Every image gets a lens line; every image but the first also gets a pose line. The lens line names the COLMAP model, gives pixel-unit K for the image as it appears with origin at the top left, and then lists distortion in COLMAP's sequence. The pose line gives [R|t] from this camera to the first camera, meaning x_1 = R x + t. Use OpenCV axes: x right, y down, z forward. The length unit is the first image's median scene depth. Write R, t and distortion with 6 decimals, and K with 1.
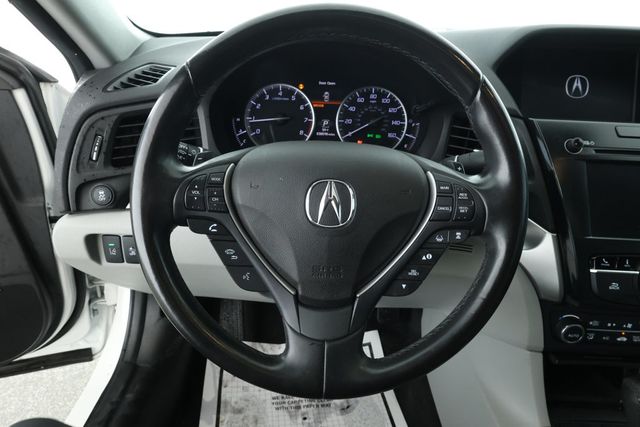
lens RADIAL K [[457.0, 0, 317.0], [0, 457.0, 211.0], [0, 0, 1]] dist [-0.024113, 0.020145]
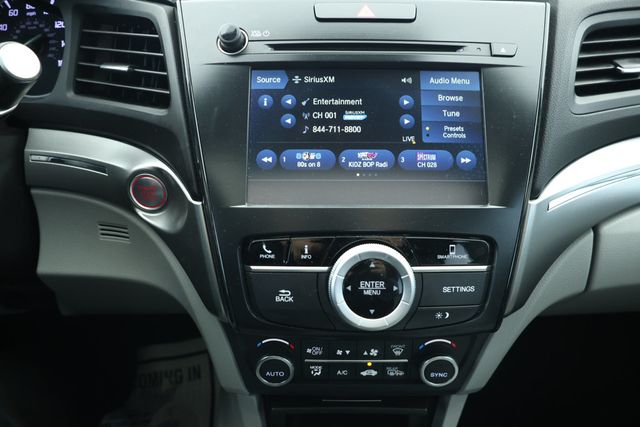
lens RADIAL K [[444.4, 0, 320.9], [0, 444.4, 212.6], [0, 0, 1]] dist [-0.052766, -0.003270]
pose [[0.999152, -0.040408, -0.007873, 0.638866], [0.040756, 0.997883, 0.050690, 0.039428], [0.005808, -0.050968, 0.998683, 0.439939]]
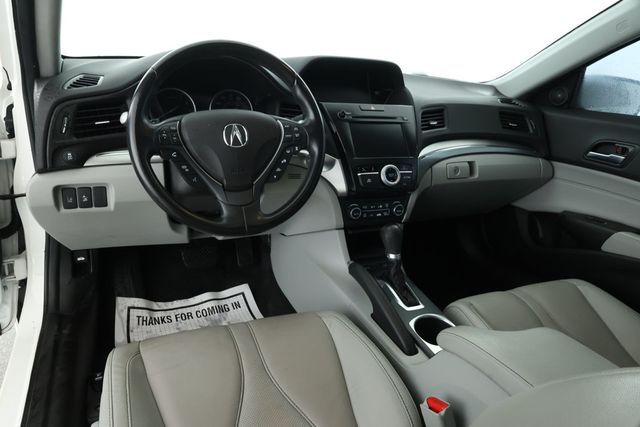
lens RADIAL K [[467.0, 0, 320.7], [0, 467.0, 216.7], [0, 0, 1]] dist [-0.007508, -0.016602]
pose [[0.906511, -0.110263, 0.407530, -0.372768], [0.138047, 0.989645, -0.039310, 0.342956], [-0.398976, 0.091894, 0.912345, -0.731317]]
